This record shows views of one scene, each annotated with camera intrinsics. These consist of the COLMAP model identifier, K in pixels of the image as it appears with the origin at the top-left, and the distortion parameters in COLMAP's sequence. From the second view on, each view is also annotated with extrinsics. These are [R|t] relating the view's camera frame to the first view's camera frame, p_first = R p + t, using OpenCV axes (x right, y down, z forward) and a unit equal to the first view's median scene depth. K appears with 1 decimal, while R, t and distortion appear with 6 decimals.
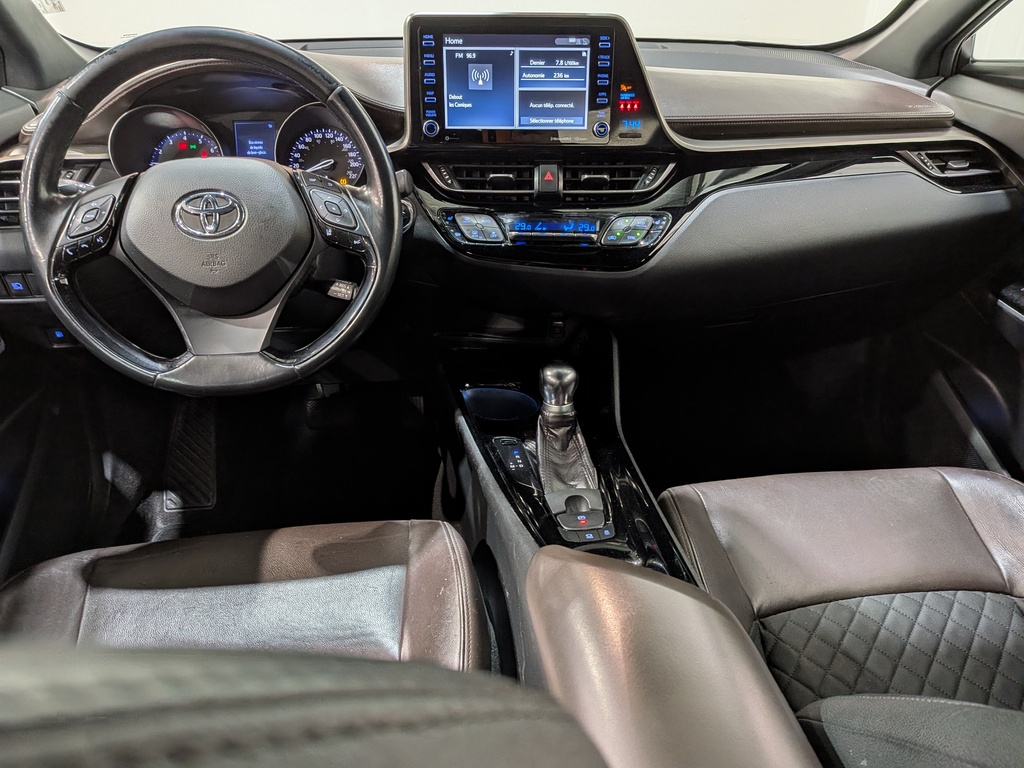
lens RADIAL K [[769.0, 0, 518.9], [0, 769.0, 400.7], [0, 0, 1]] dist [0.037500, -0.070644]
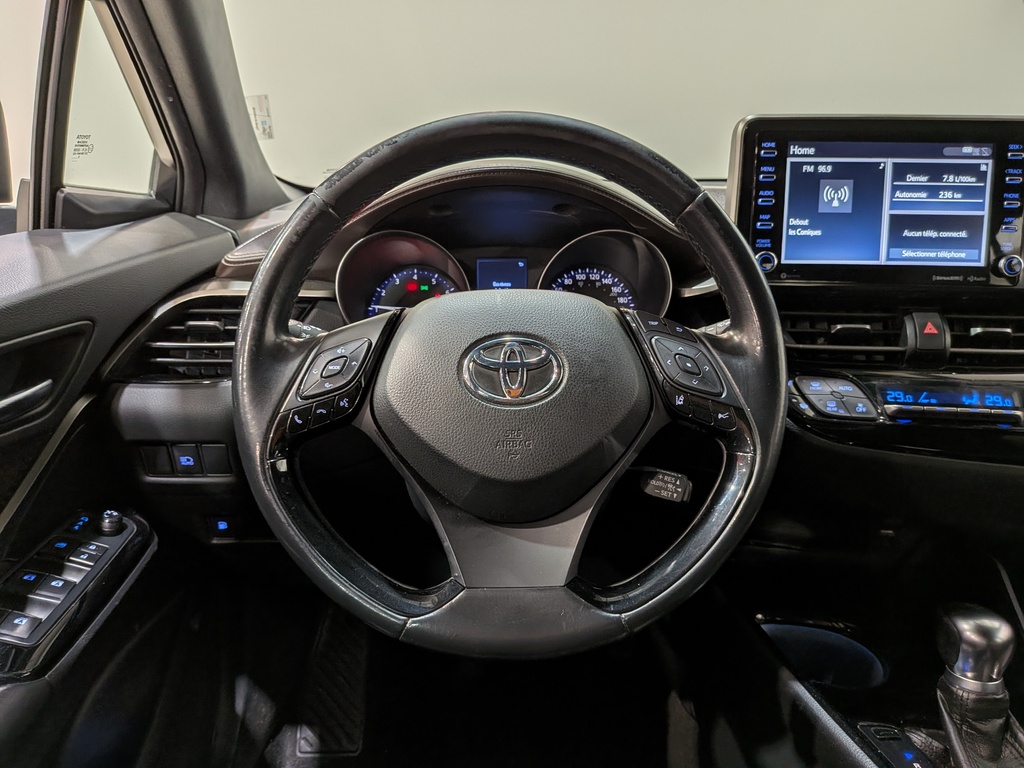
lens RADIAL K [[769.0, 0, 509.3], [0, 769.0, 369.5], [0, 0, 1]] dist [0.037500, -0.070644]
pose [[0.993643, 0.020399, -0.110713, -0.269499], [-0.047754, 0.966958, -0.250422, -0.063901], [0.101946, 0.254117, 0.961786, 0.307250]]
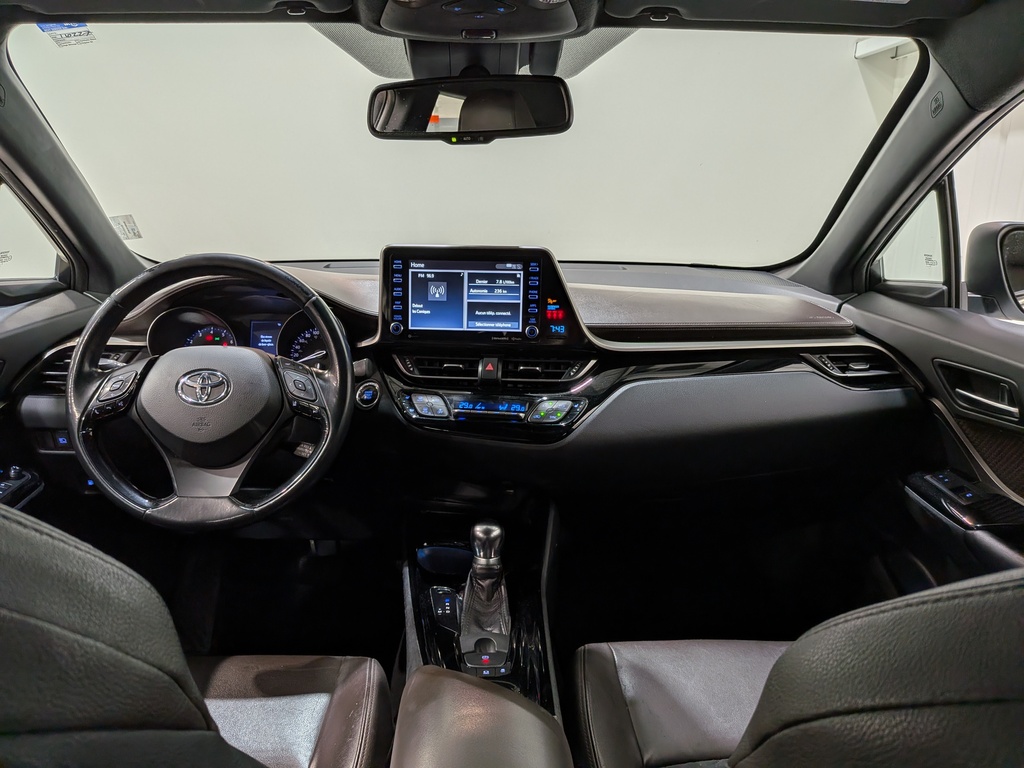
lens RADIAL K [[769.0, 0, 504.6], [0, 769.0, 381.9], [0, 0, 1]] dist [0.037500, -0.070644]
pose [[0.994214, 0.025166, -0.104424, 0.196205], [-0.052318, 0.962510, -0.266153, 0.057451], [0.093811, 0.270077, 0.958258, -0.167253]]
